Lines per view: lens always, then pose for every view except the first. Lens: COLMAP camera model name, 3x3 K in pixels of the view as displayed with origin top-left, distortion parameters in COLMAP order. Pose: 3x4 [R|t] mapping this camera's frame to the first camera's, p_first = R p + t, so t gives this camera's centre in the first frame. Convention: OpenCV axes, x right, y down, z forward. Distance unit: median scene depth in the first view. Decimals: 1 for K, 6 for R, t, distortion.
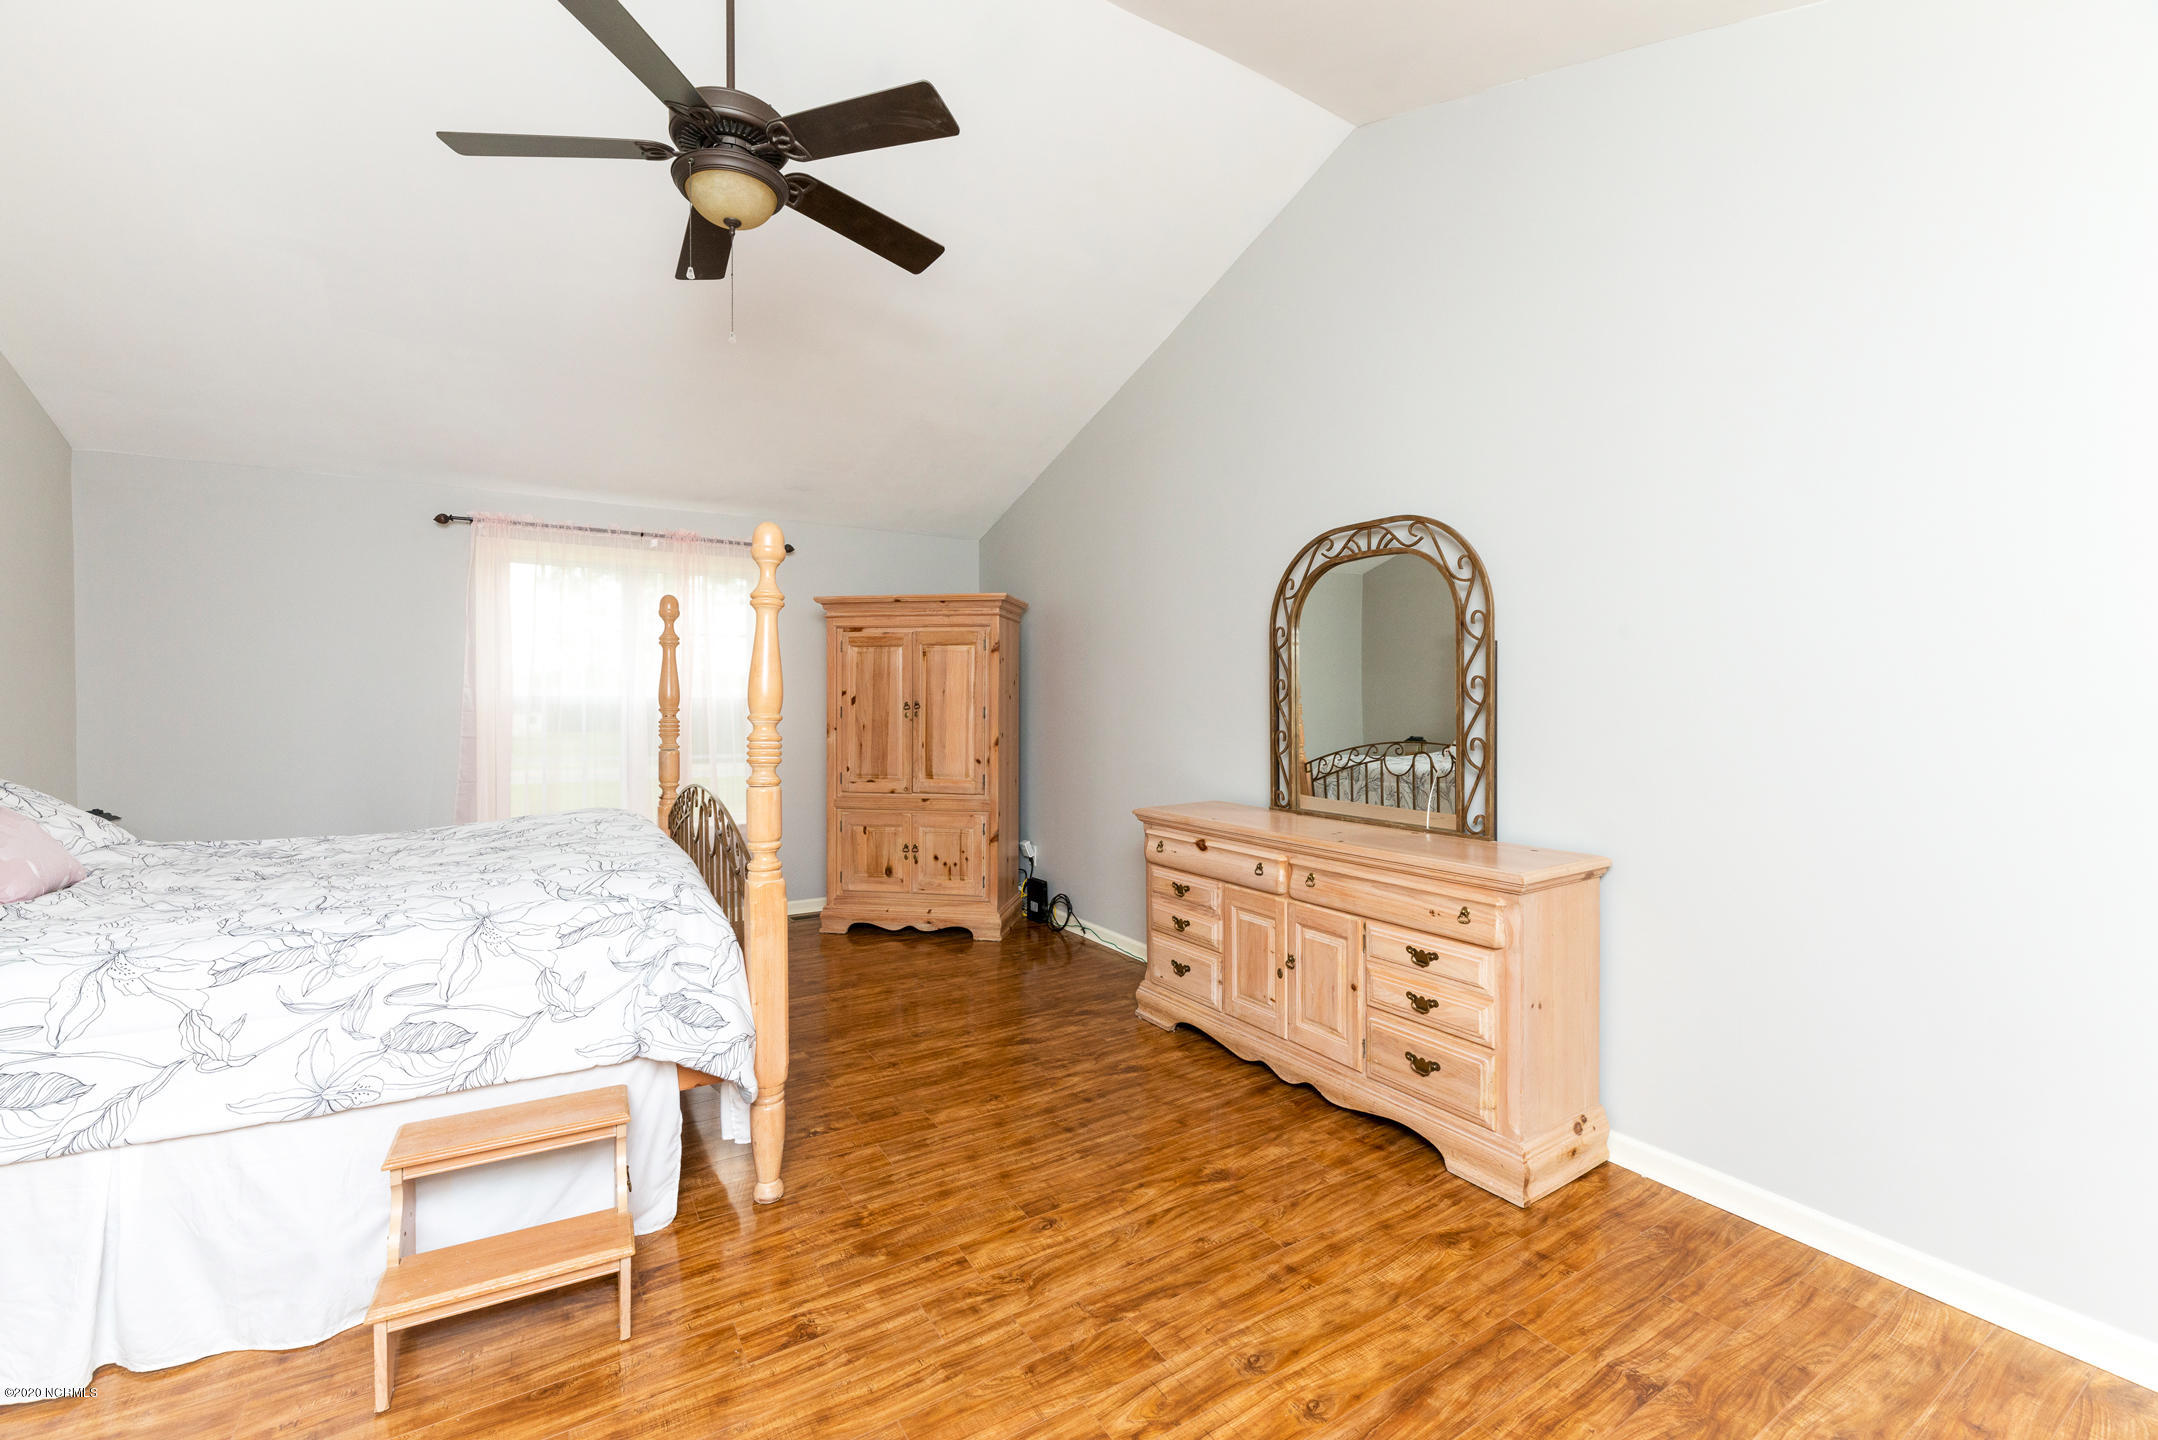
lens RADIAL K [[844.8, 0, 1060.5], [0, 844.8, 738.8], [0, 0, 1]] dist [0.000669, 0.000039]
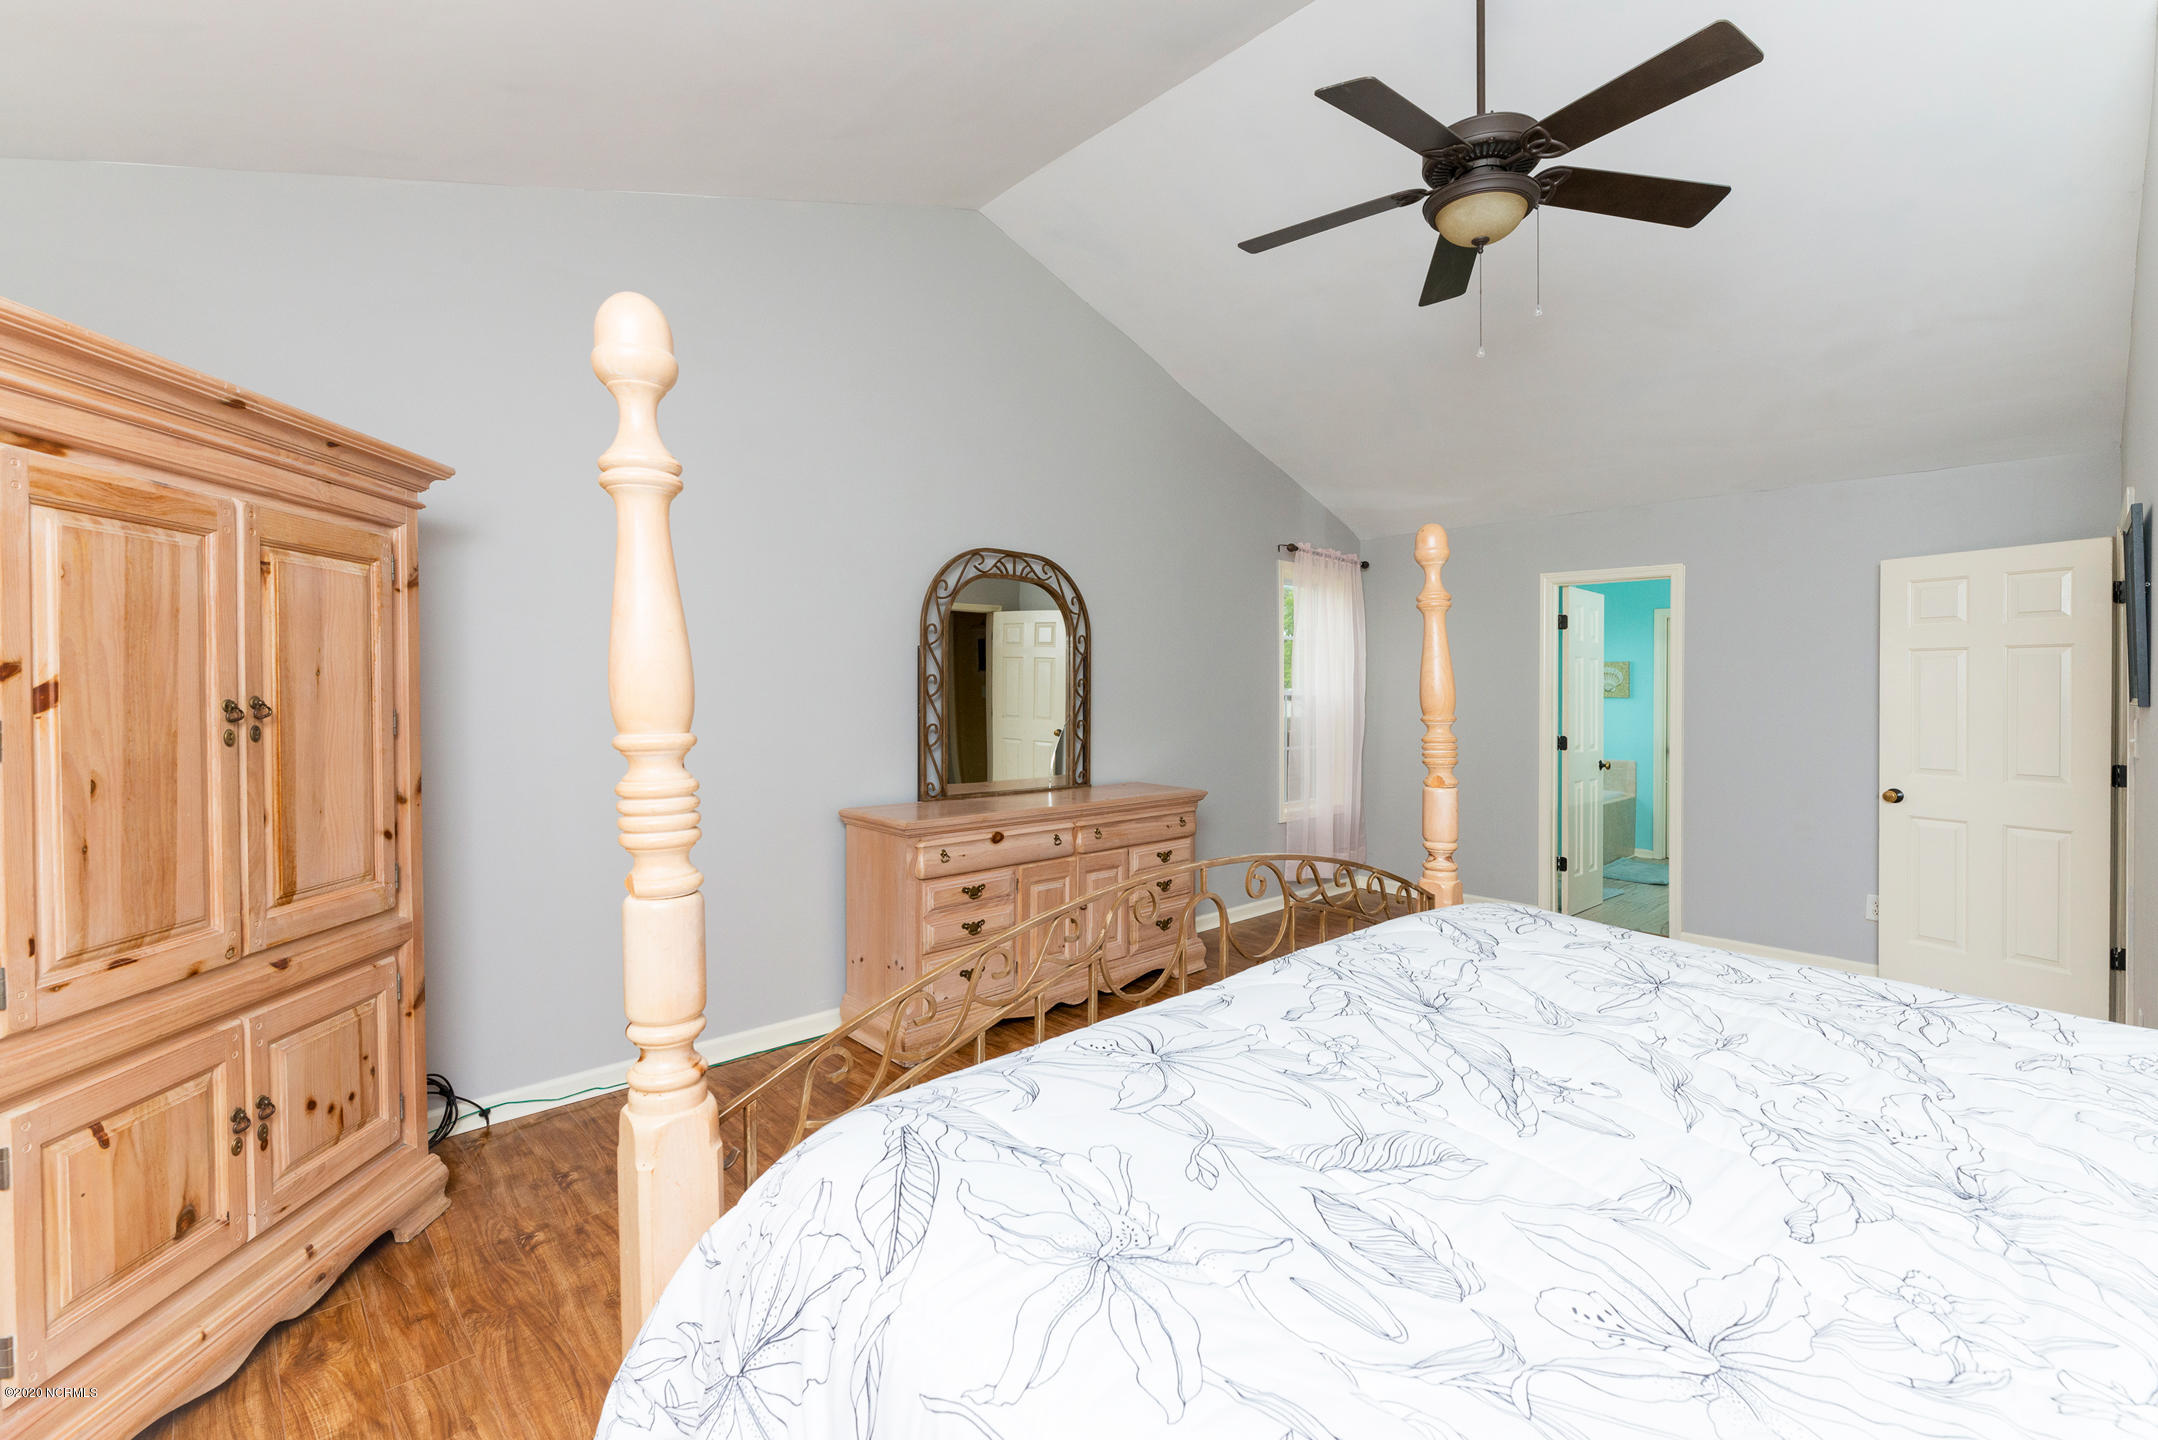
lens RADIAL K [[890.8, 0, 1075.9], [0, 890.8, 701.5], [0, 0, 1]] dist [-0.009880, 0.003624]
pose [[-0.170729, -0.017916, 0.985155, -0.608446], [0.032860, 0.999175, 0.023866, -0.040799], [-0.984770, 0.036447, -0.169999, 0.730404]]
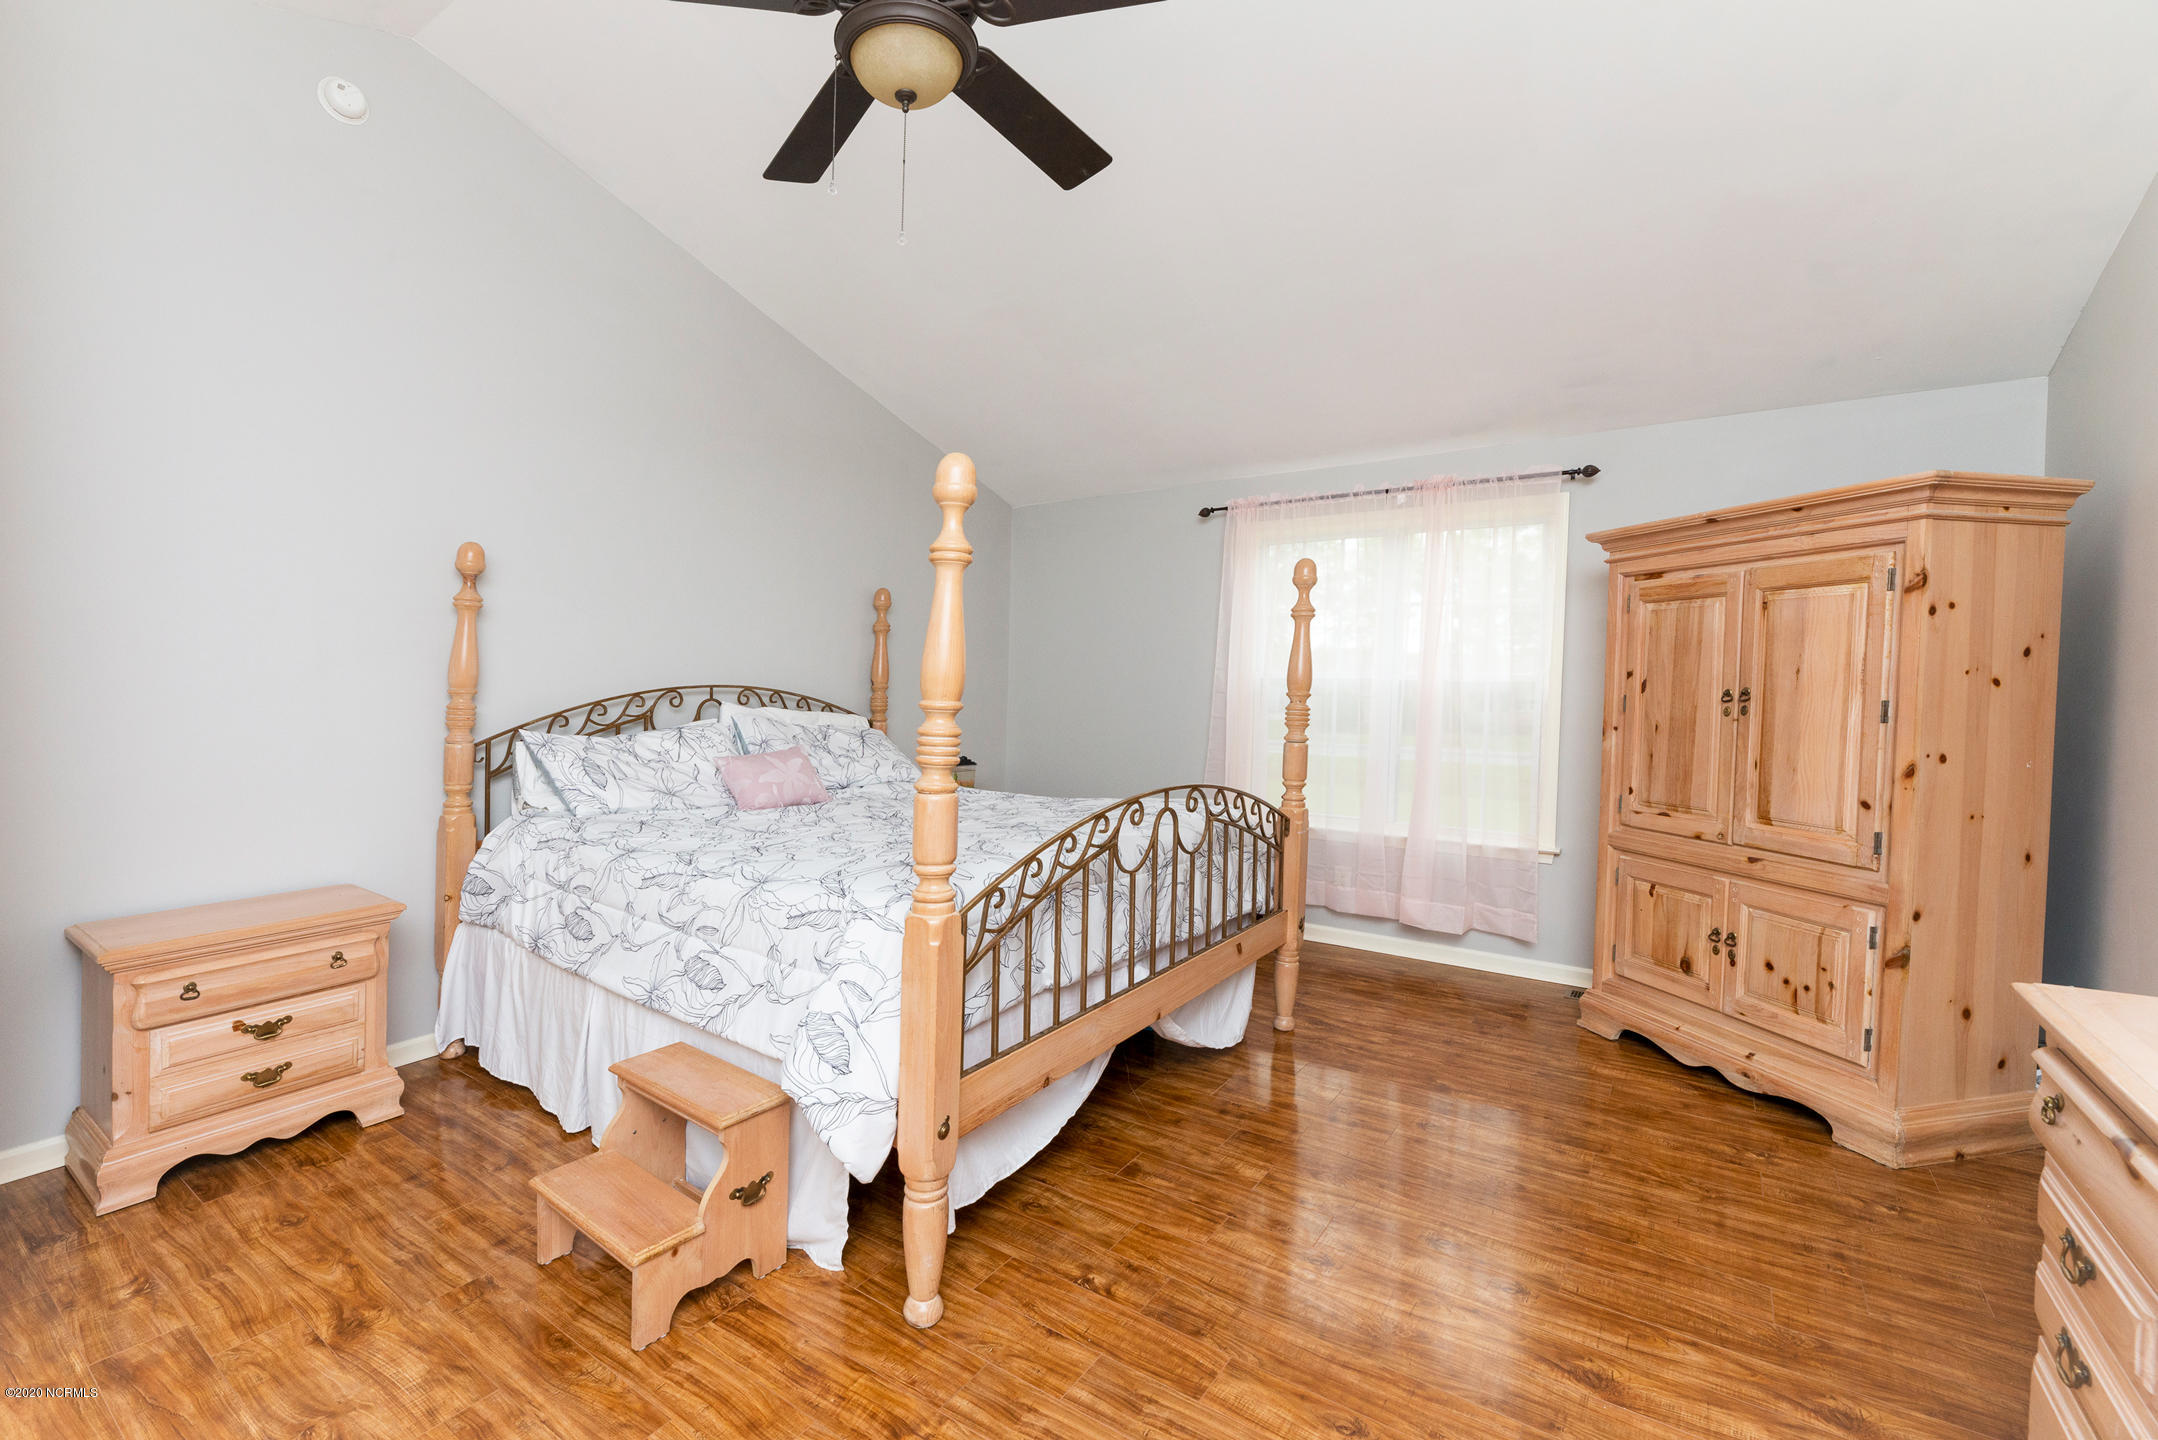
lens RADIAL K [[890.8, 0, 1075.9], [0, 890.8, 701.5], [0, 0, 1]] dist [-0.009880, 0.003624]
pose [[0.421568, 0.024747, -0.906459, 0.192408], [-0.047938, 0.998838, 0.004975, -0.016420], [0.905529, 0.041356, 0.422264, 0.327932]]
